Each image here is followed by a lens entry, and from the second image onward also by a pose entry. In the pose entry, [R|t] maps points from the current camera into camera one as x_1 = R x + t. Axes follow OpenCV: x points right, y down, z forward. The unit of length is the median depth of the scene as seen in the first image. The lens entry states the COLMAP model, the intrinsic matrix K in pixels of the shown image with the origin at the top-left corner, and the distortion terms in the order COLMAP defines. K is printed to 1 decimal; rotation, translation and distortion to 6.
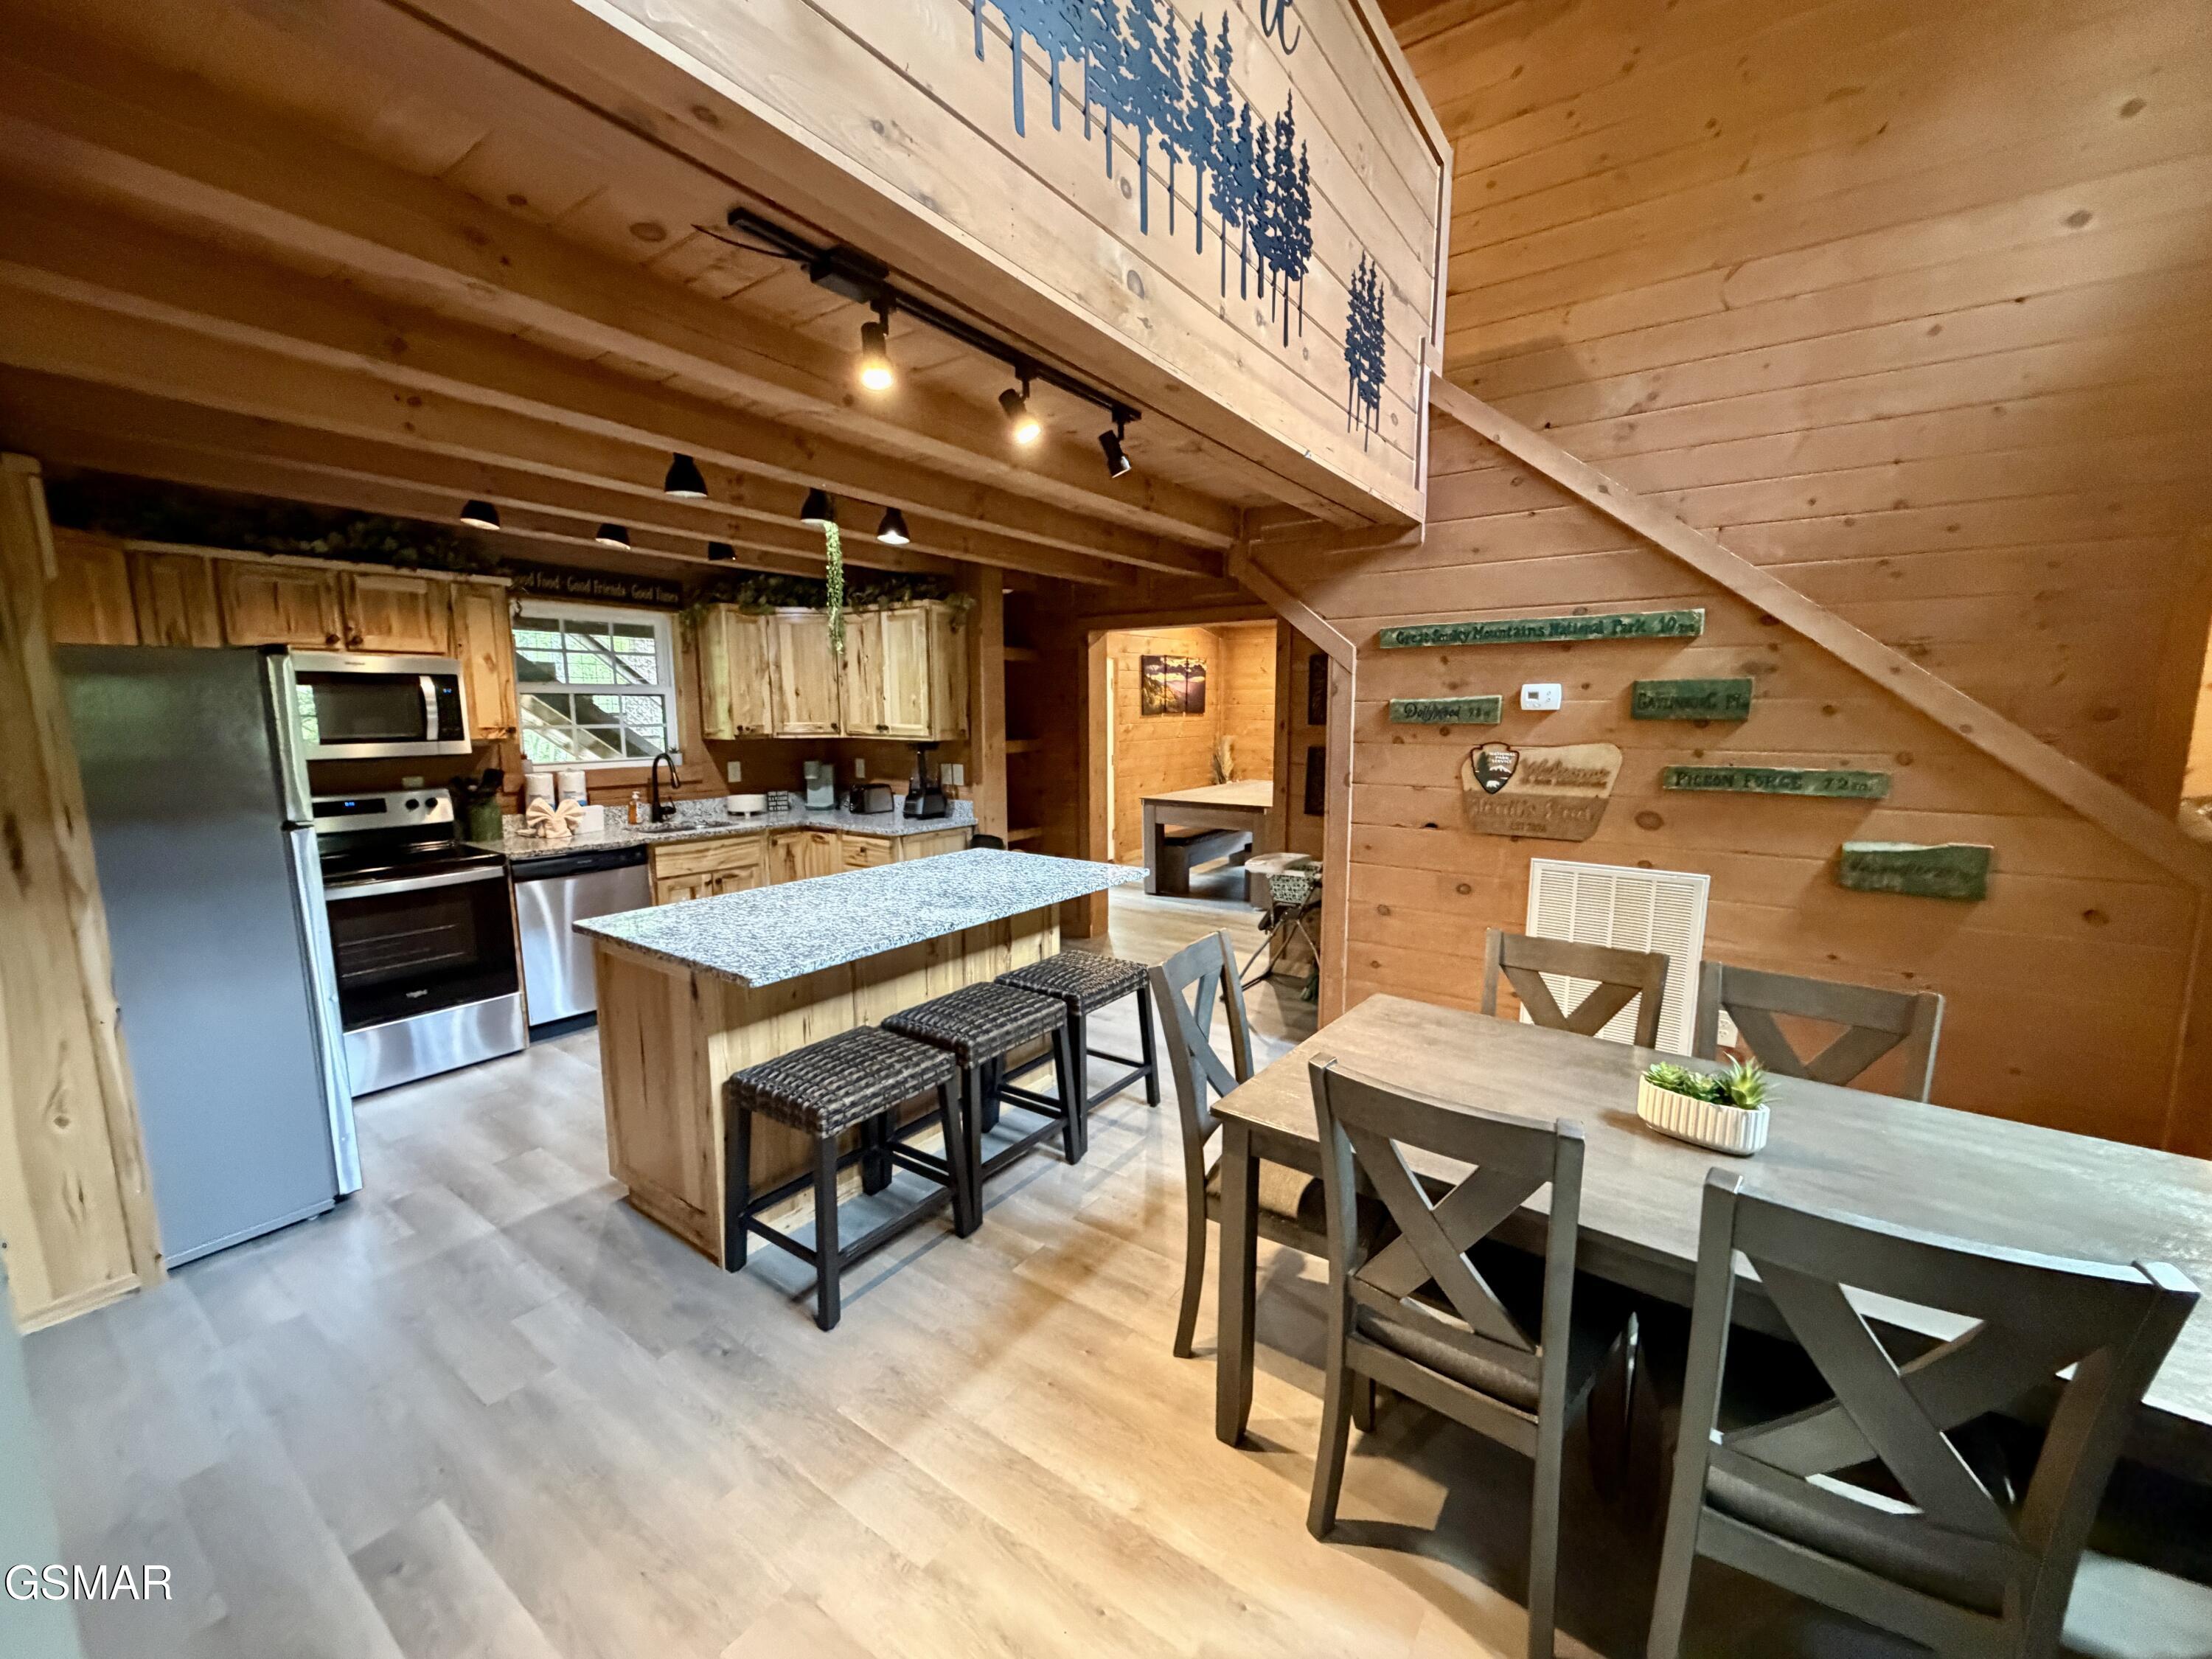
lens RADIAL K [[889.4, 0, 1104.4], [0, 889.4, 833.4], [0, 0, 1]] dist [0.004516, 0.000210]
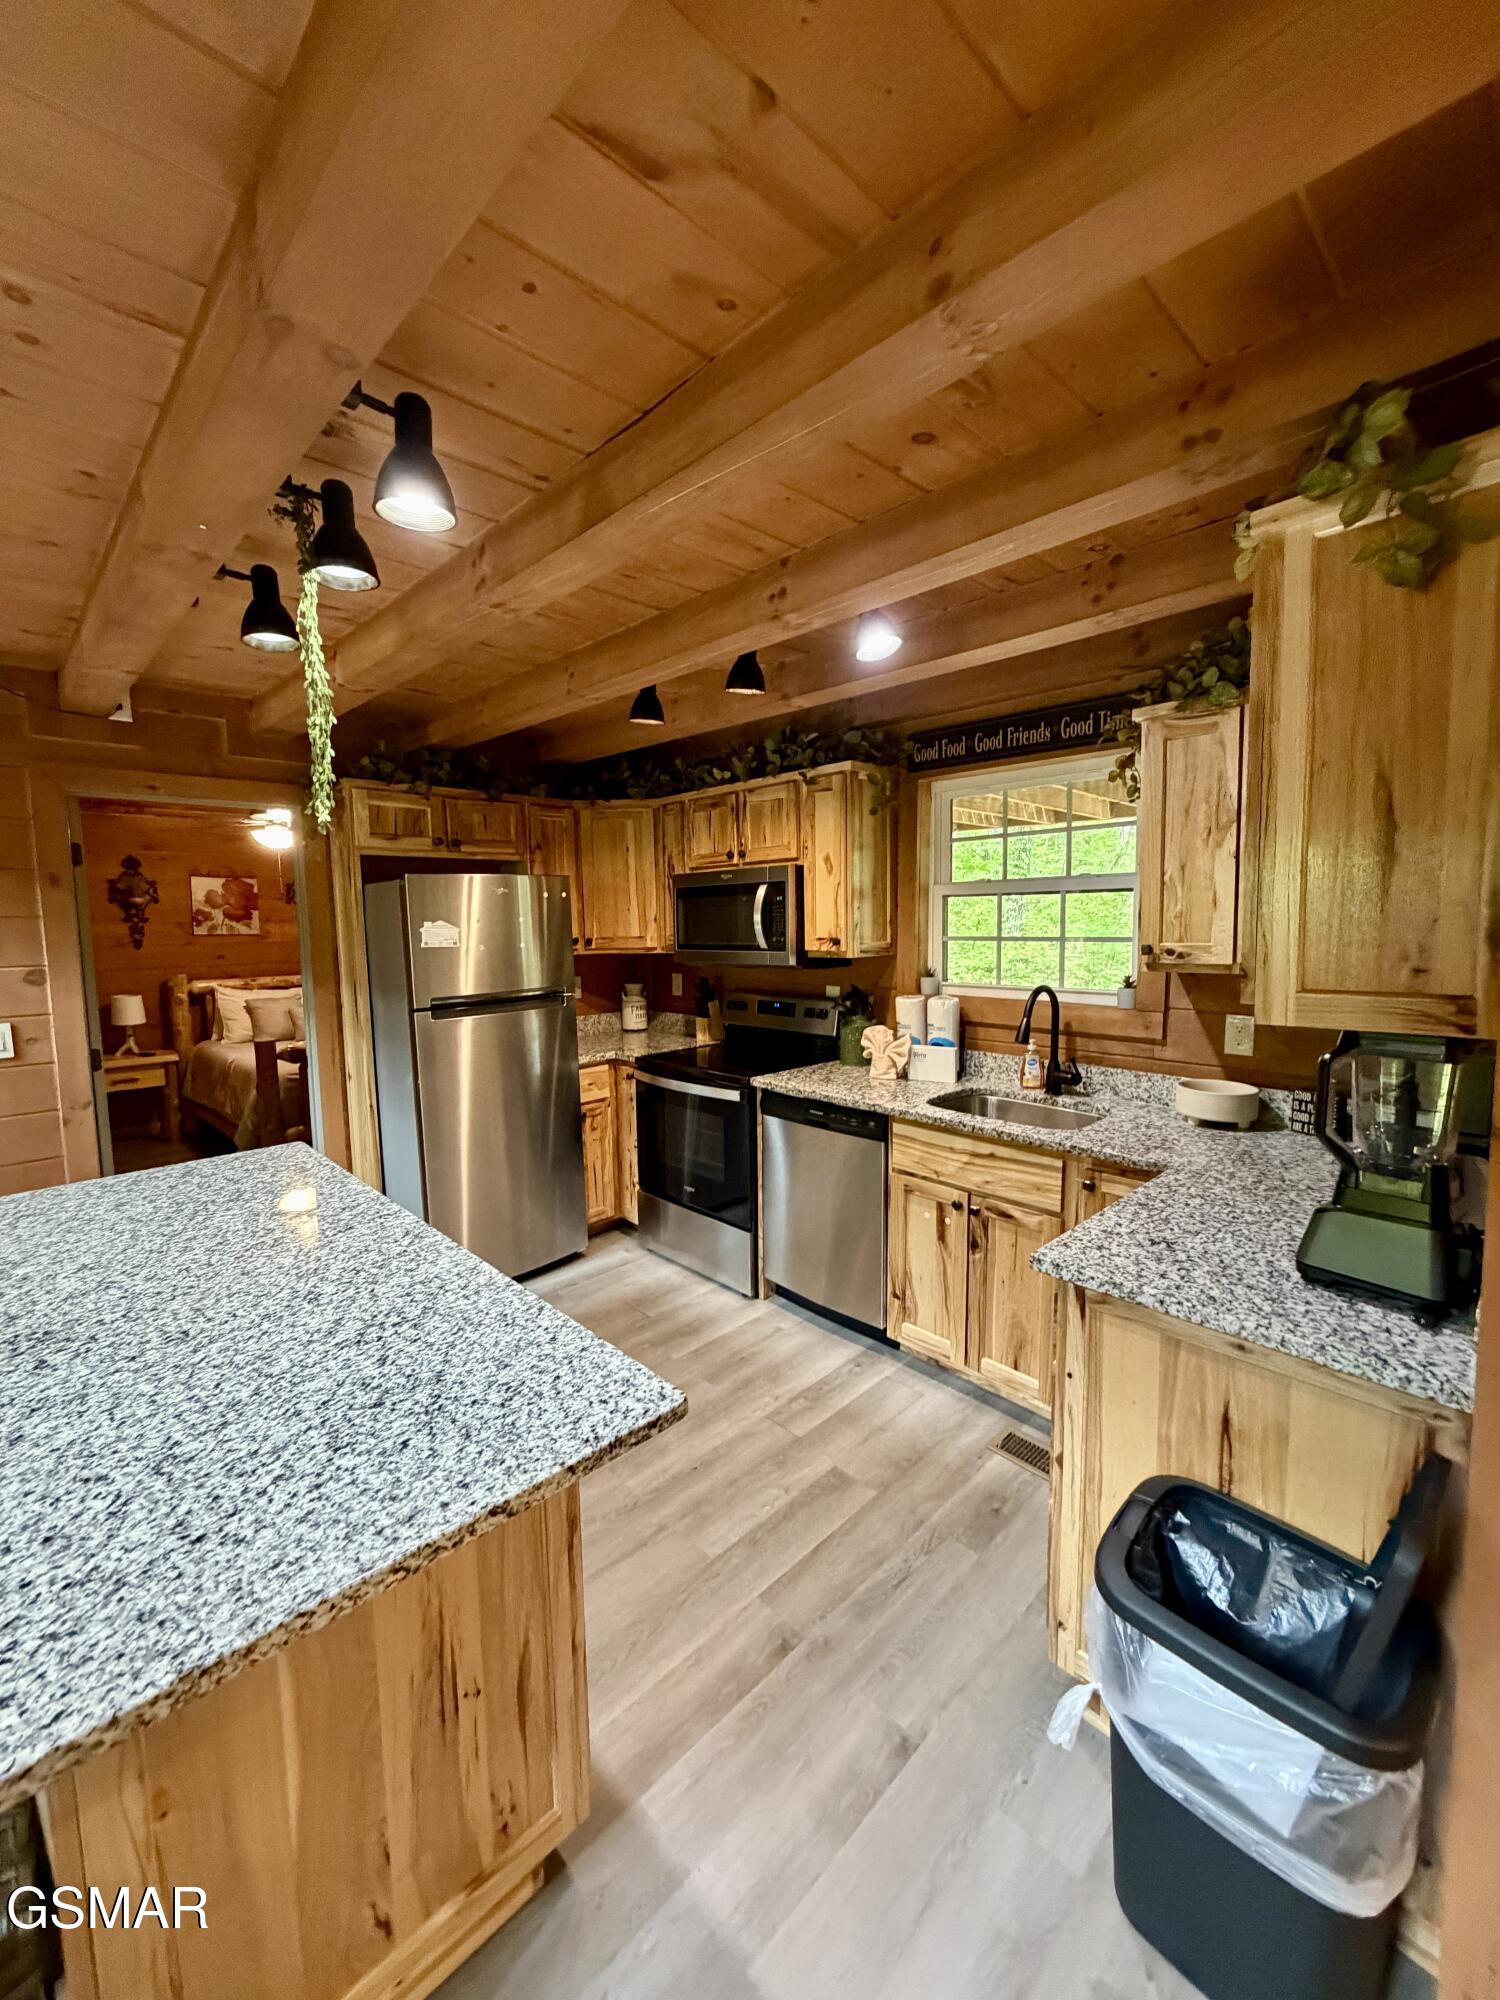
lens RADIAL K [[804.2, 0, 749.3], [0, 804.2, 990.6], [0, 0, 1]] dist [0.004516, 0.000210]
pose [[-0.179166, 0.089352, -0.979753, 0.123819], [-0.123688, 0.985920, 0.112533, -0.173725], [0.976013, 0.141345, -0.165591, 1.253751]]
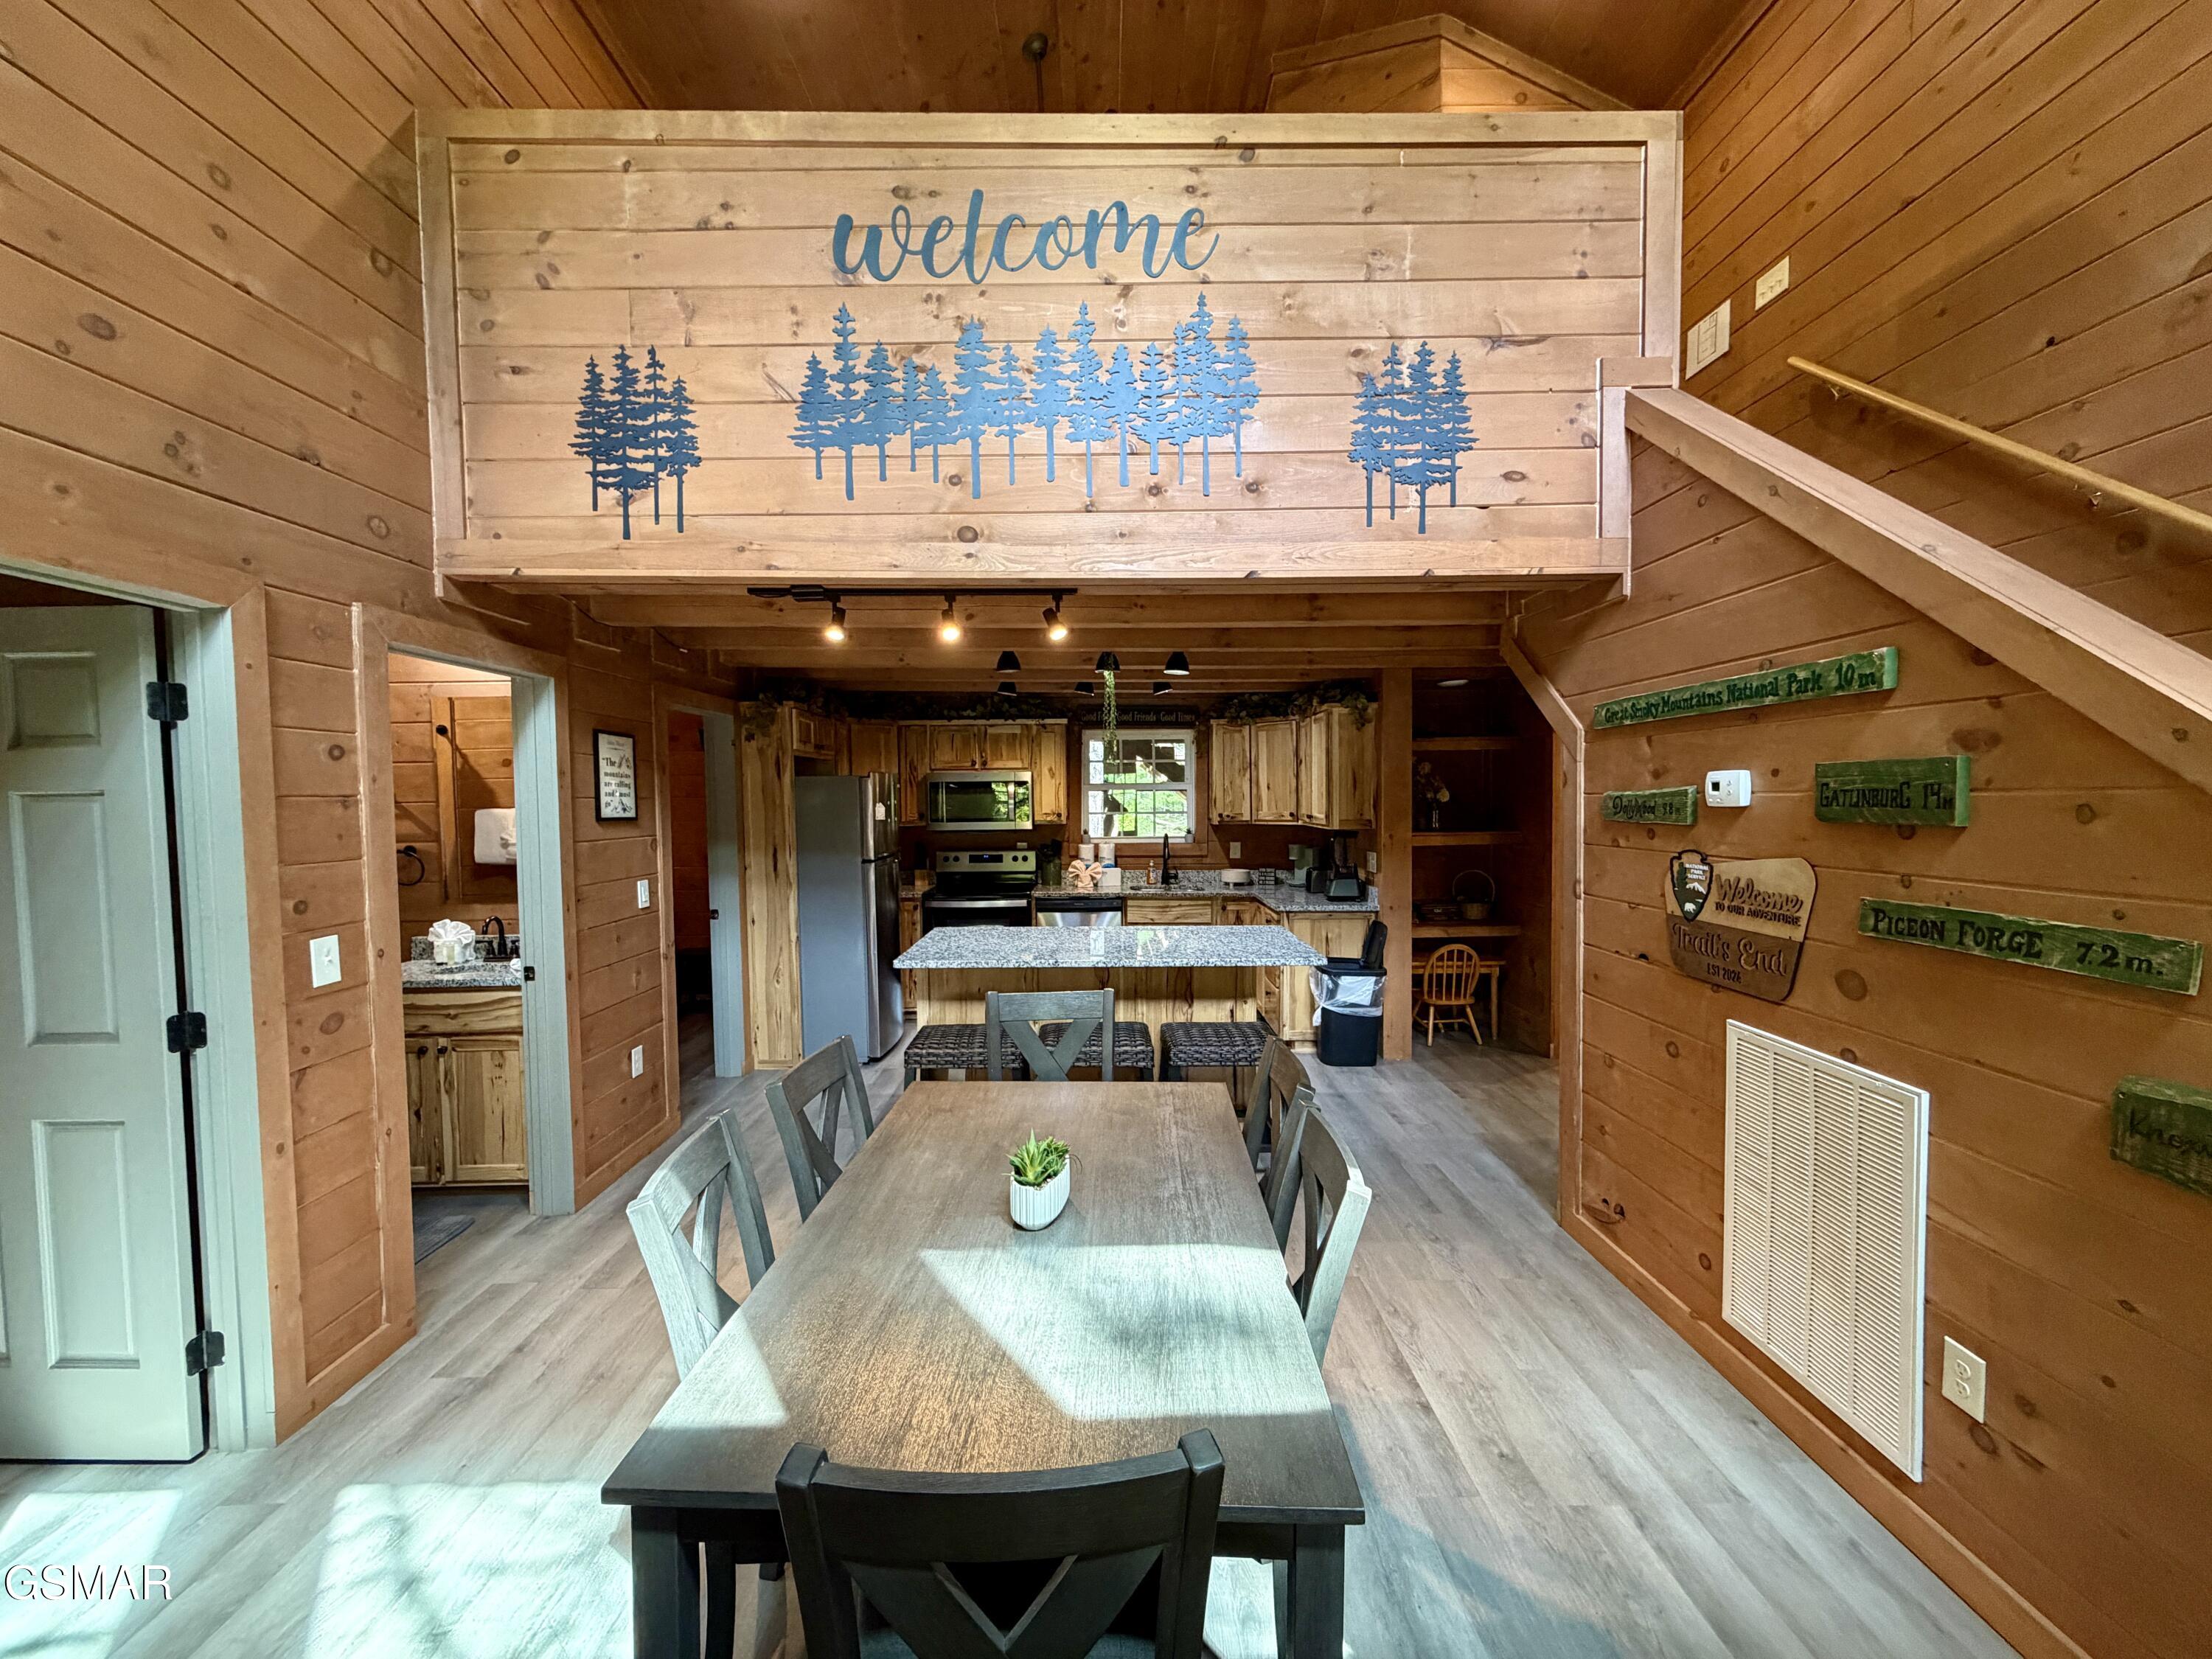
lens RADIAL K [[889.4, 0, 1097.3], [0, 889.4, 830.5], [0, 0, 1]] dist [0.004516, 0.000210]
pose [[0.579493, 0.027729, -0.814505, 0.760826], [-0.107017, 0.993356, -0.042322, -0.036043], [0.807920, 0.111692, 0.578610, 0.188336]]
